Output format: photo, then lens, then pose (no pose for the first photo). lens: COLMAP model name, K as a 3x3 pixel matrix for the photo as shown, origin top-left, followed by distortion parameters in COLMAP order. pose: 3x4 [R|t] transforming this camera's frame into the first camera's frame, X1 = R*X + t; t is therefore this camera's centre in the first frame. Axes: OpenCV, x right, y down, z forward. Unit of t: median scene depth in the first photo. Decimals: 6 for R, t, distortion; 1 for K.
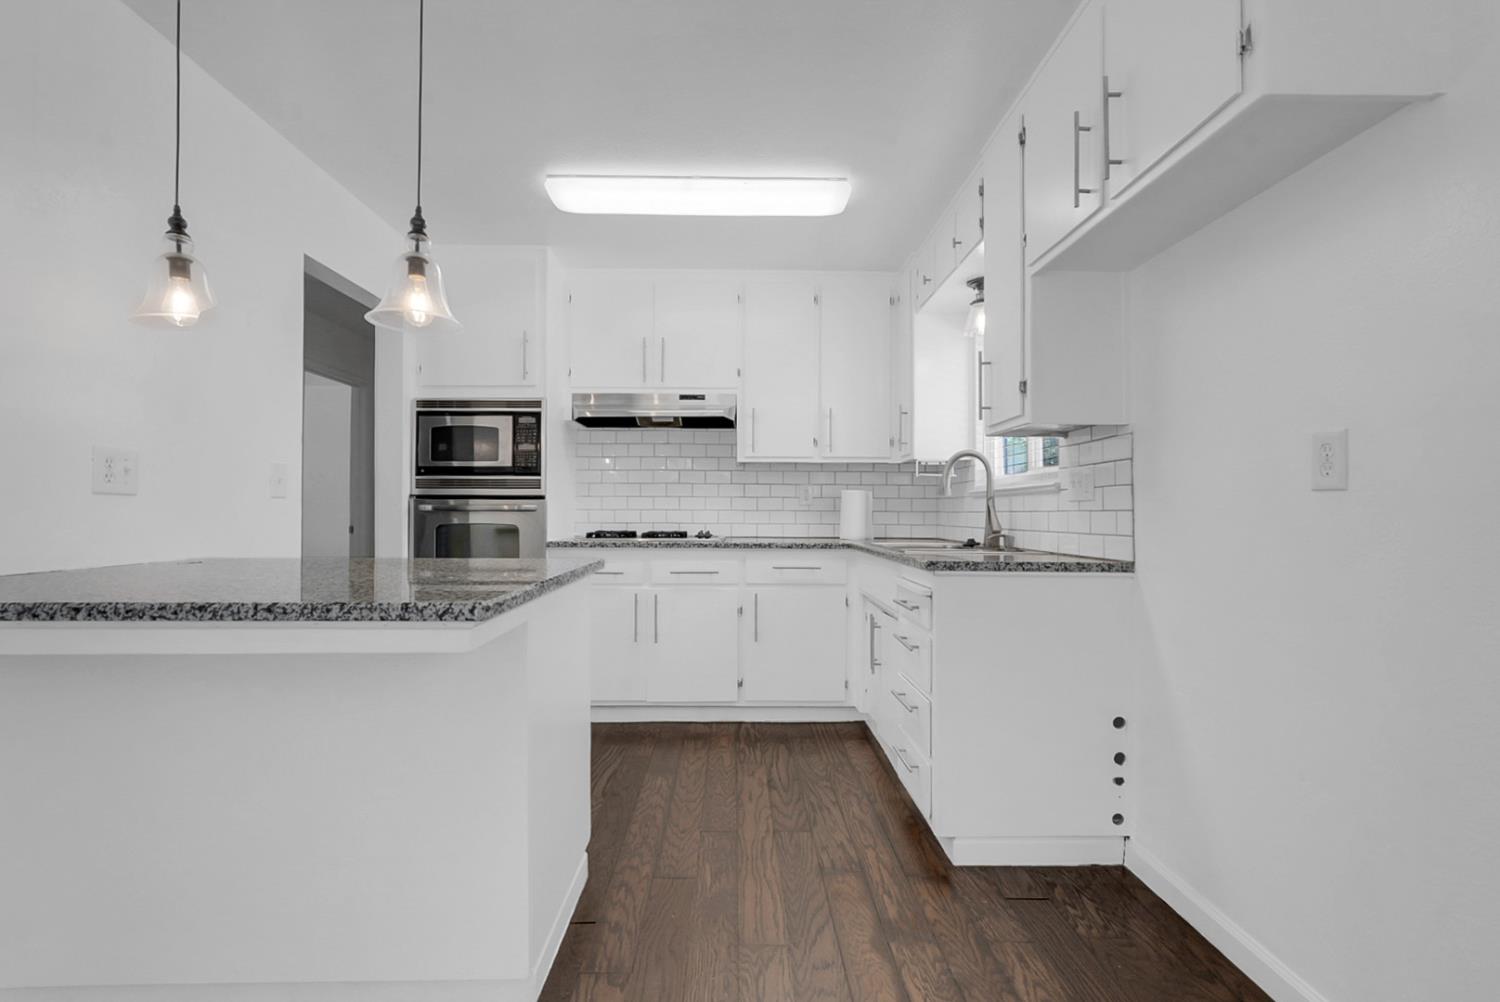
lens RADIAL K [[675.2, 0, 749.0], [0, 675.2, 501.1], [0, 0, 1]] dist [-0.004033, 0.002751]
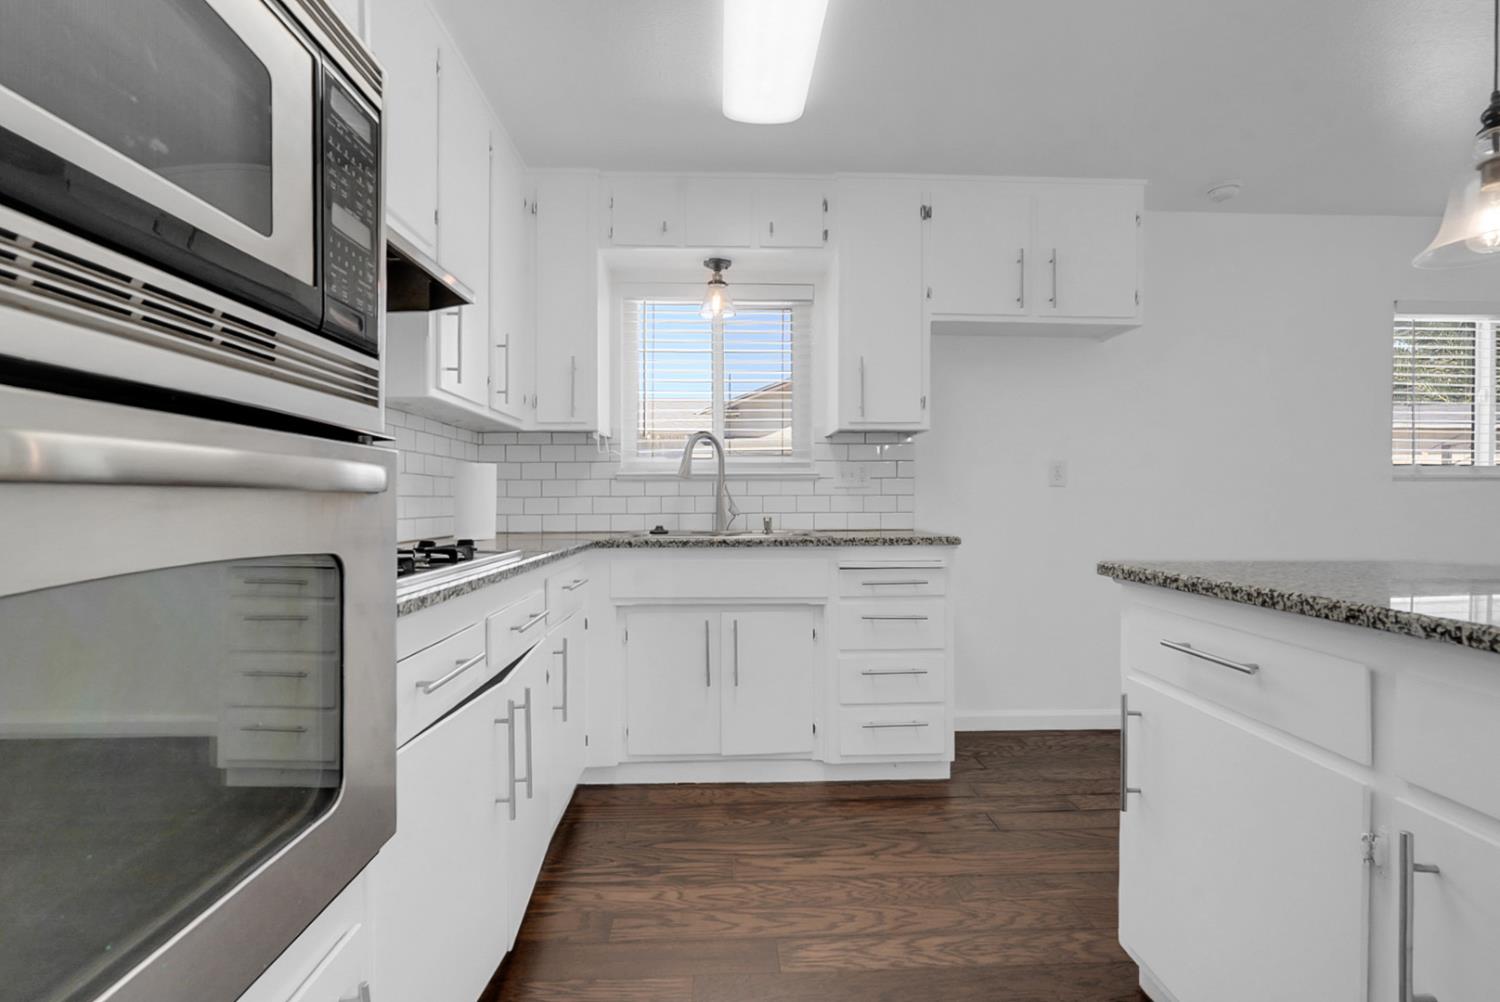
lens RADIAL K [[675.2, 0, 759.6], [0, 675.2, 496.9], [0, 0, 1]] dist [-0.004033, 0.002751]
pose [[-0.029299, -0.000344, 0.999571, -0.621494], [-0.016009, 0.999872, -0.000125, 0.015935], [-0.999442, -0.016006, -0.029301, 0.927530]]
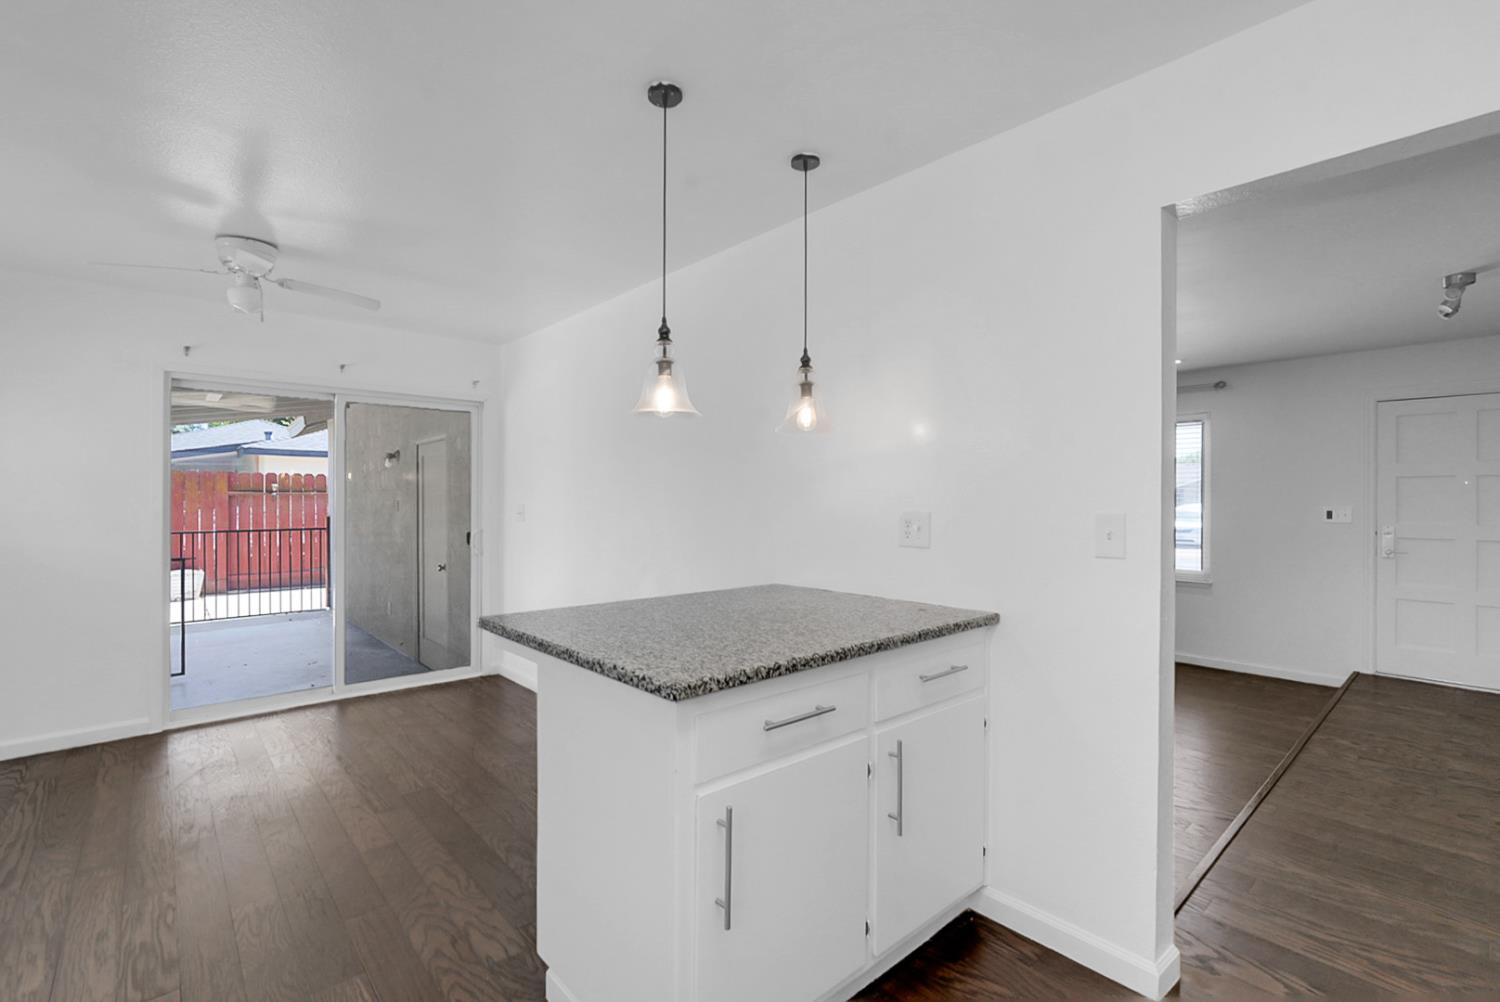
lens RADIAL K [[675.2, 0, 753.0], [0, 675.2, 504.7], [0, 0, 1]] dist [-0.004033, 0.002751]
pose [[-0.761041, -0.001222, -0.648703, 0.081135], [0.006875, 0.999927, -0.009949, -0.045965], [0.648667, -0.012031, -0.760977, 1.010728]]
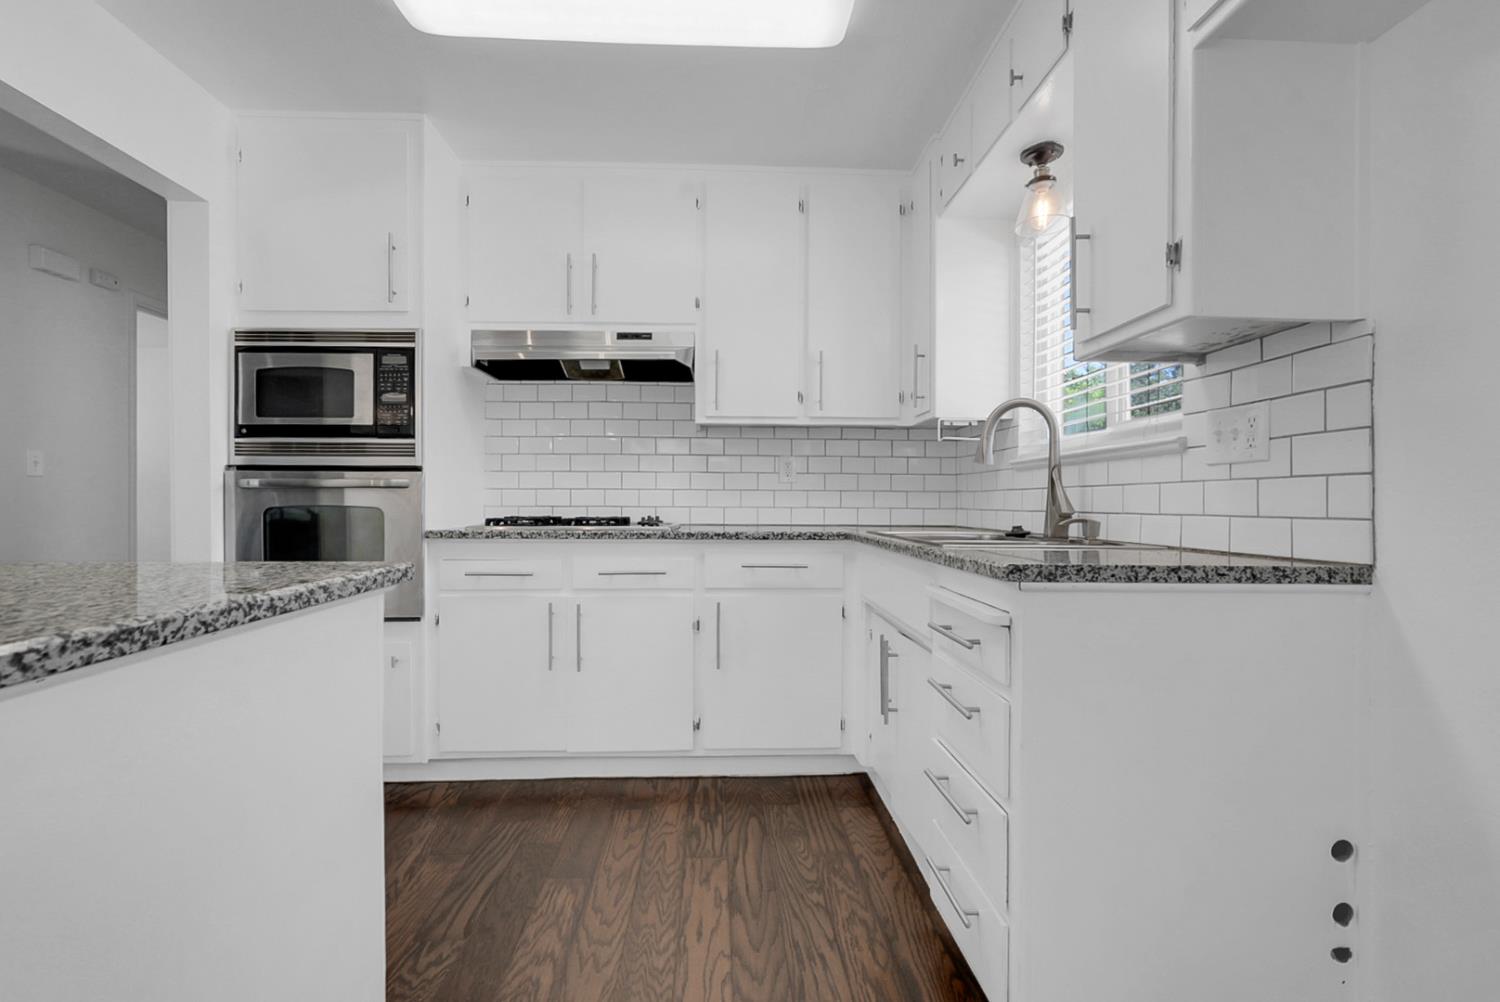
lens RADIAL K [[675.2, 0, 747.5], [0, 675.2, 502.7], [0, 0, 1]] dist [-0.004033, 0.002751]
pose [[0.999698, -0.000334, 0.024564, 0.026112], [-0.000114, 0.999834, 0.018221, 0.018817], [-0.024566, -0.018218, 0.999532, 0.303662]]
